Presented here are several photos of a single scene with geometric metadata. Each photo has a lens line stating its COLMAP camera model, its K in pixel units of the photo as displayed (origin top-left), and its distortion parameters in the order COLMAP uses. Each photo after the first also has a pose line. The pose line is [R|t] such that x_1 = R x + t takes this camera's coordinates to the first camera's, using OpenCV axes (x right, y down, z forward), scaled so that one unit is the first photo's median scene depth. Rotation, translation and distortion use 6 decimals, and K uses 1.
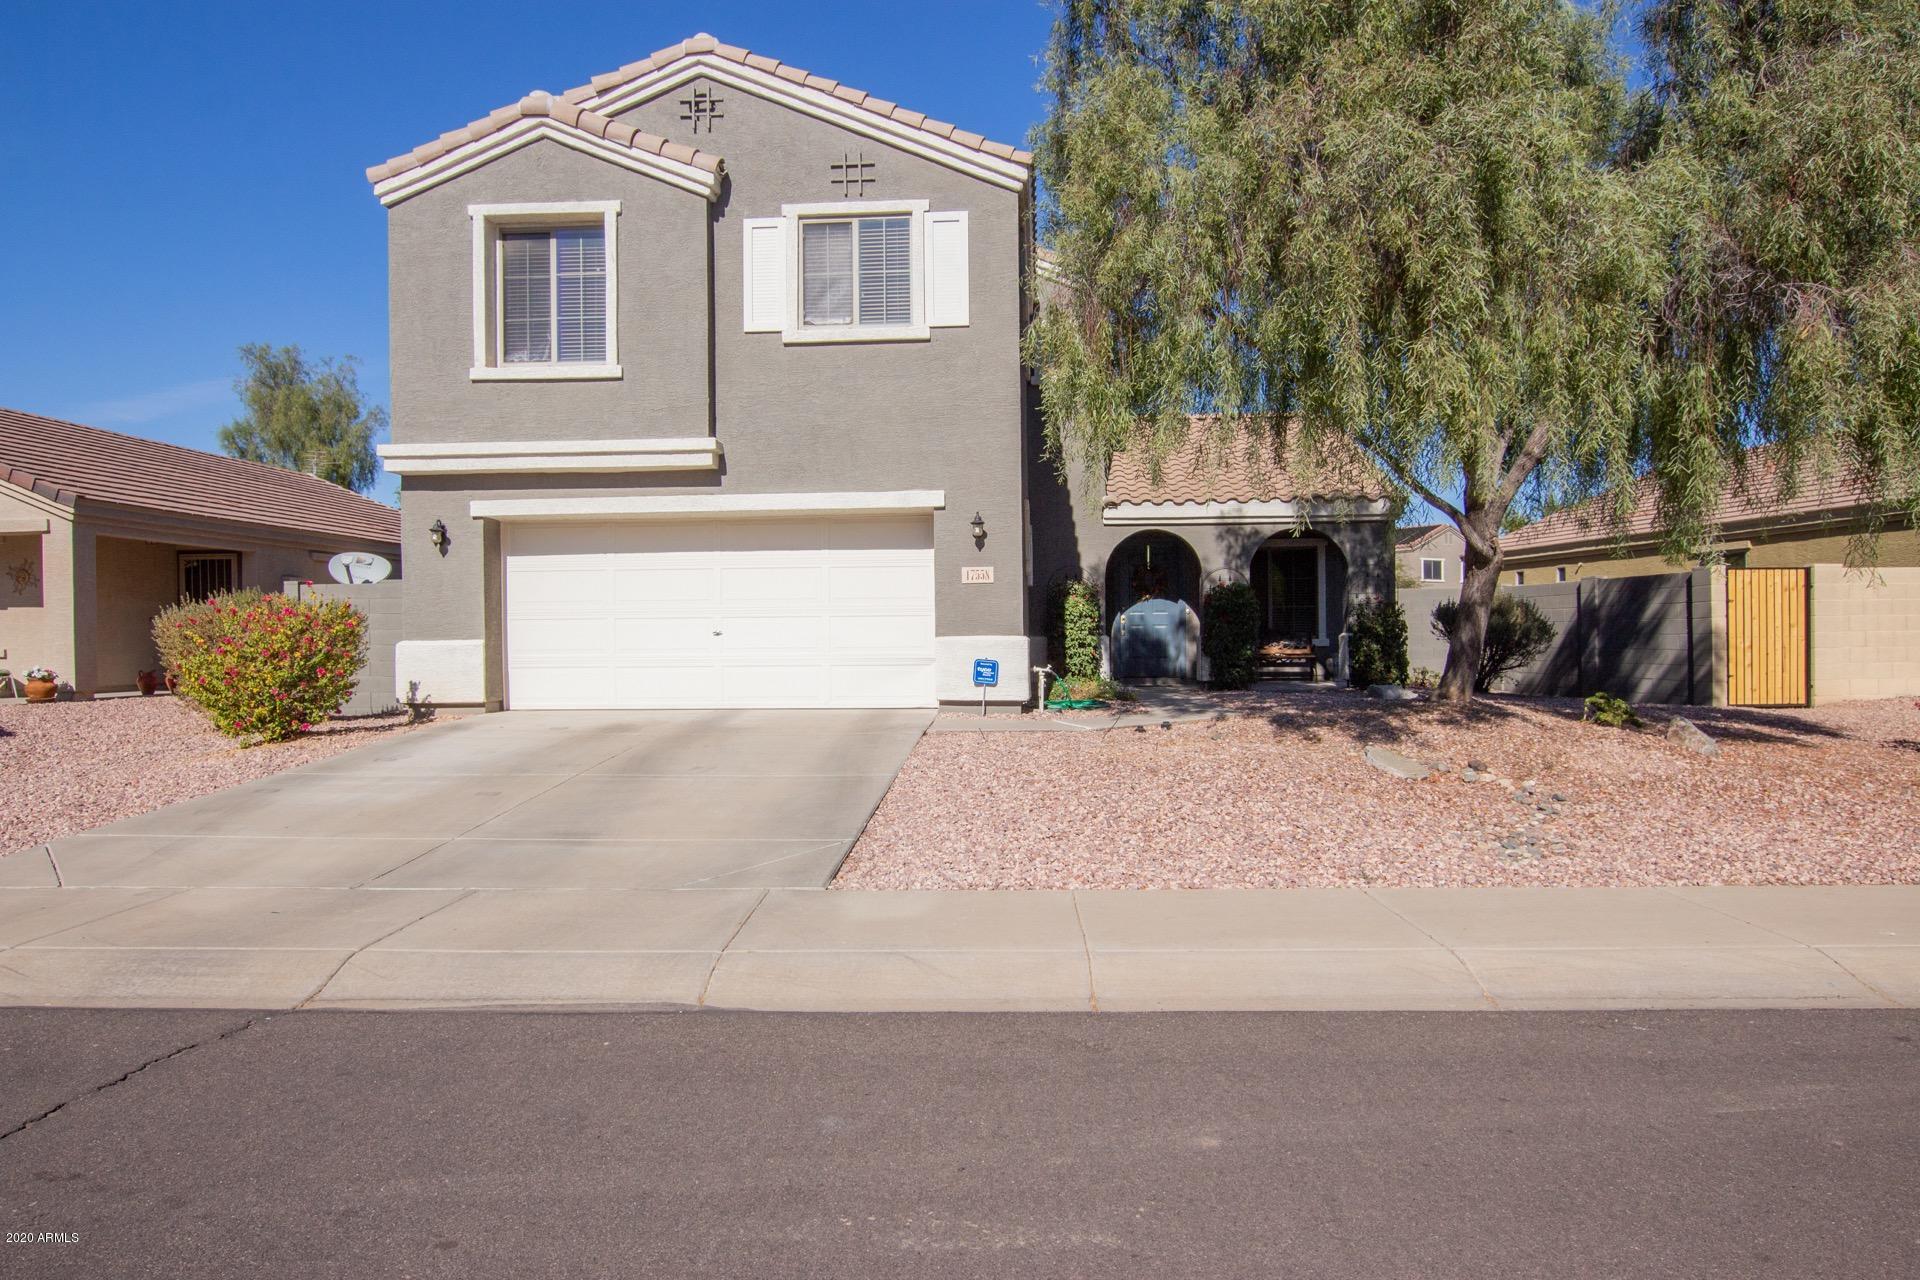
lens RADIAL K [[1299.8, 0, 959.2], [0, 1299.8, 642.1], [0, 0, 1]] dist [-0.010402, 0.016468]
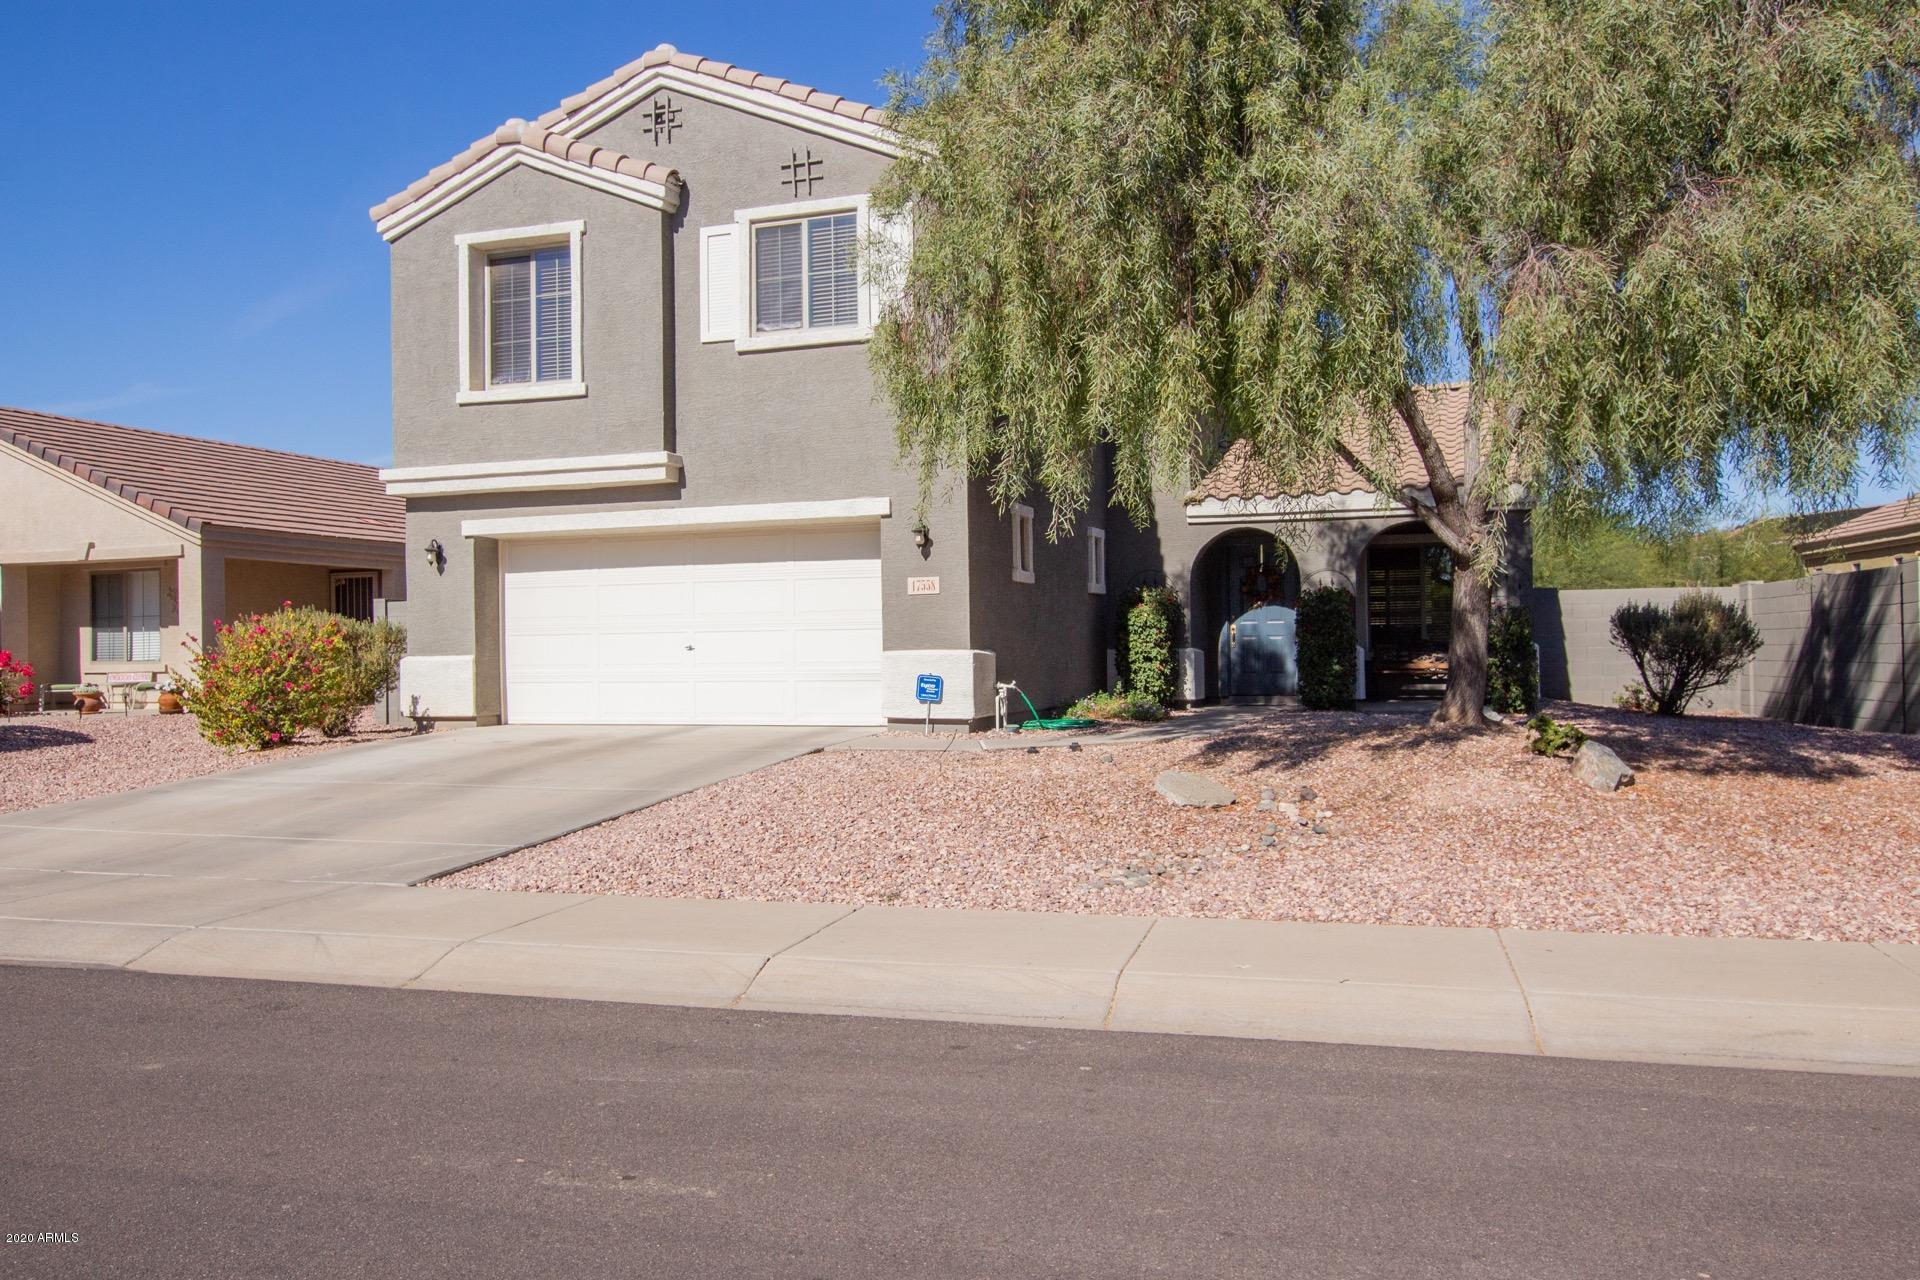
lens RADIAL K [[1507.1, 0, 973.8], [0, 1507.1, 643.6], [0, 0, 1]] dist [-0.003631, 0.004395]
pose [[0.964462, -0.004541, -0.264183, 0.333099], [0.002765, 0.999971, -0.007093, -0.001575], [0.264208, 0.006110, 0.964446, -0.046496]]
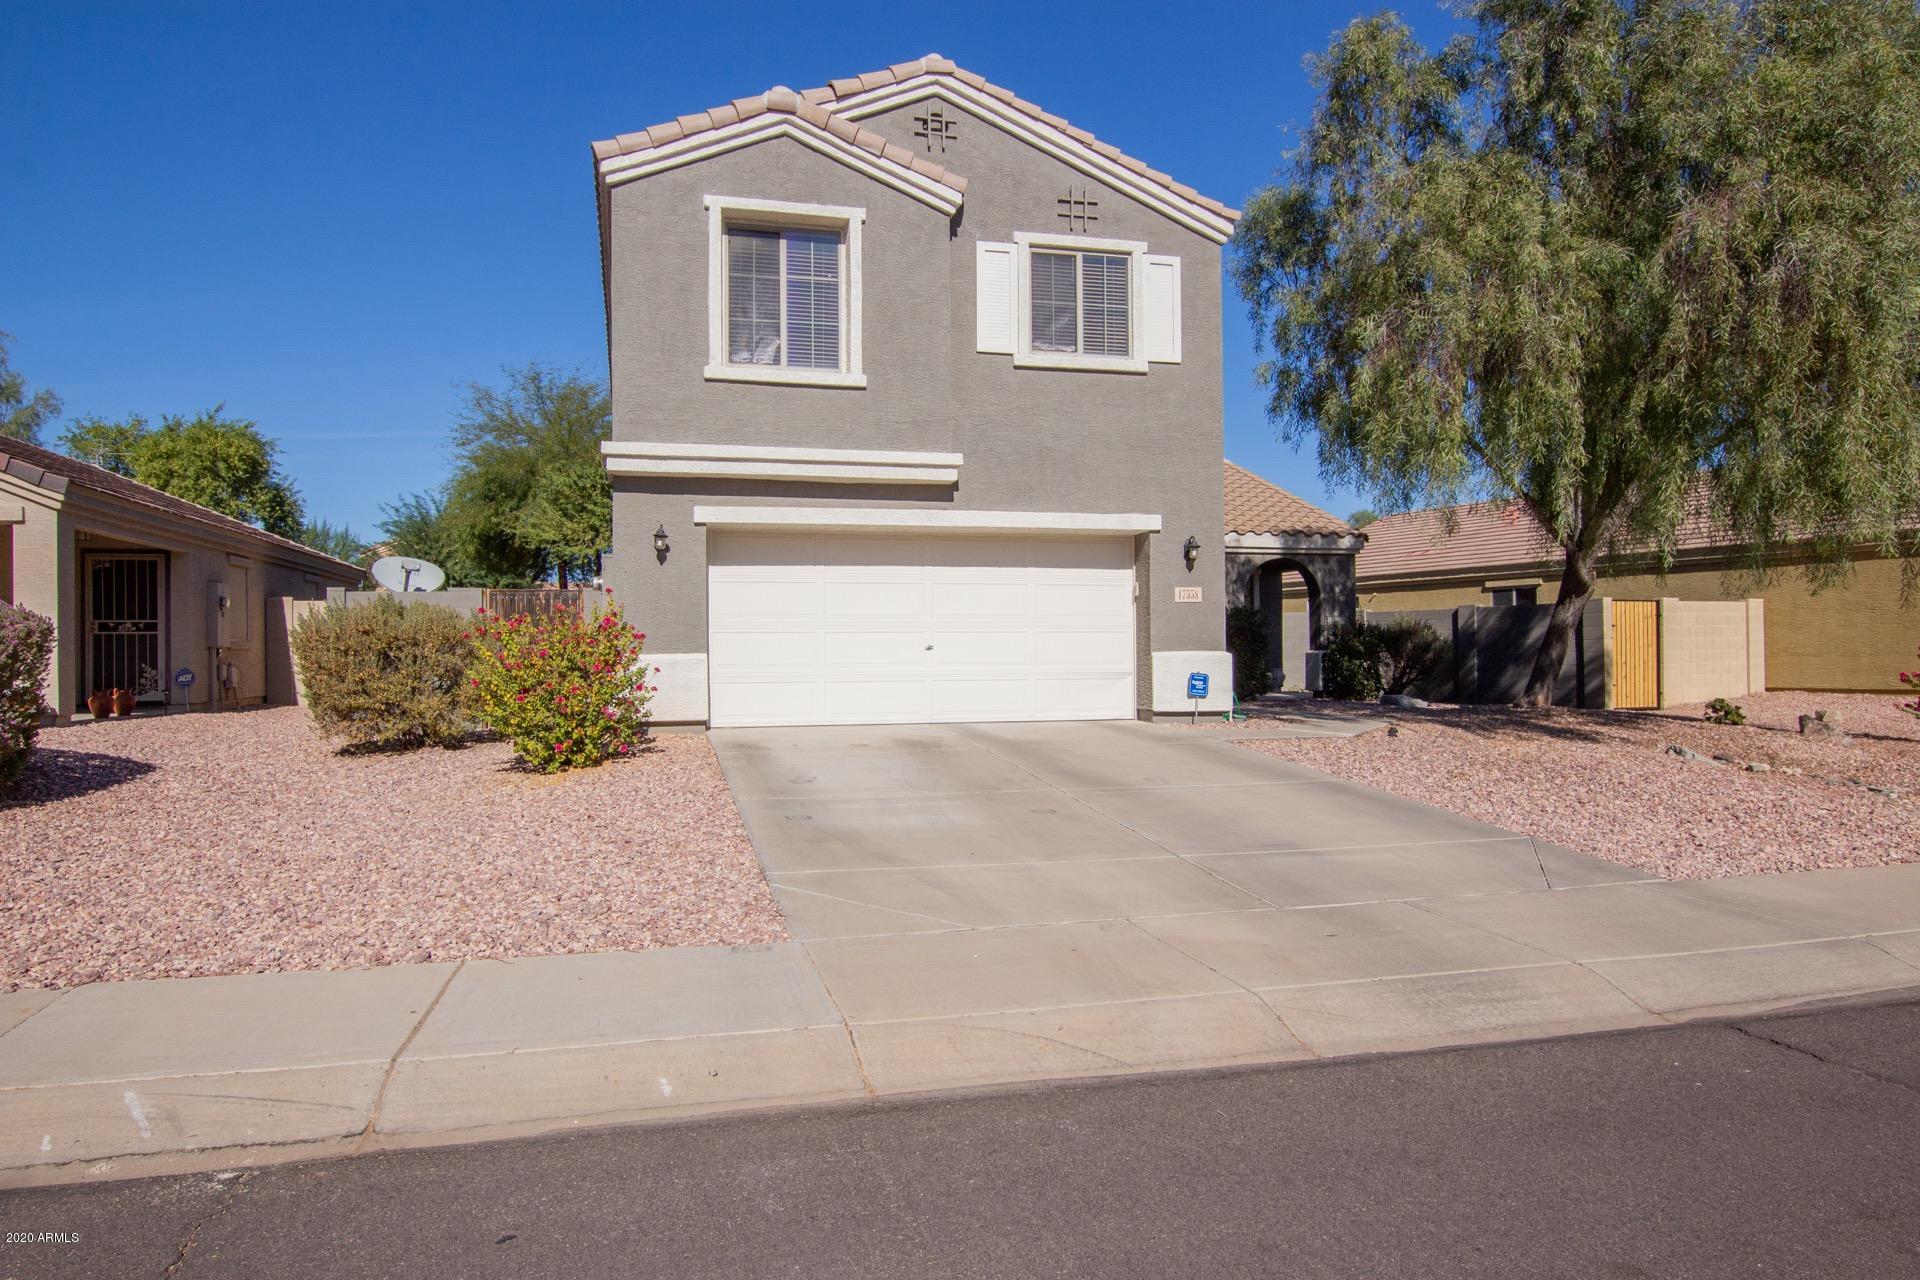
lens RADIAL K [[1218.6, 0, 954.0], [0, 1218.6, 637.4], [0, 0, 1]] dist [-0.012570, 0.008924]
pose [[0.948965, 0.007185, 0.315298, -0.478329], [-0.001389, 0.999826, -0.018602, 0.002572], [-0.315377, 0.017215, 0.948810, 0.104718]]
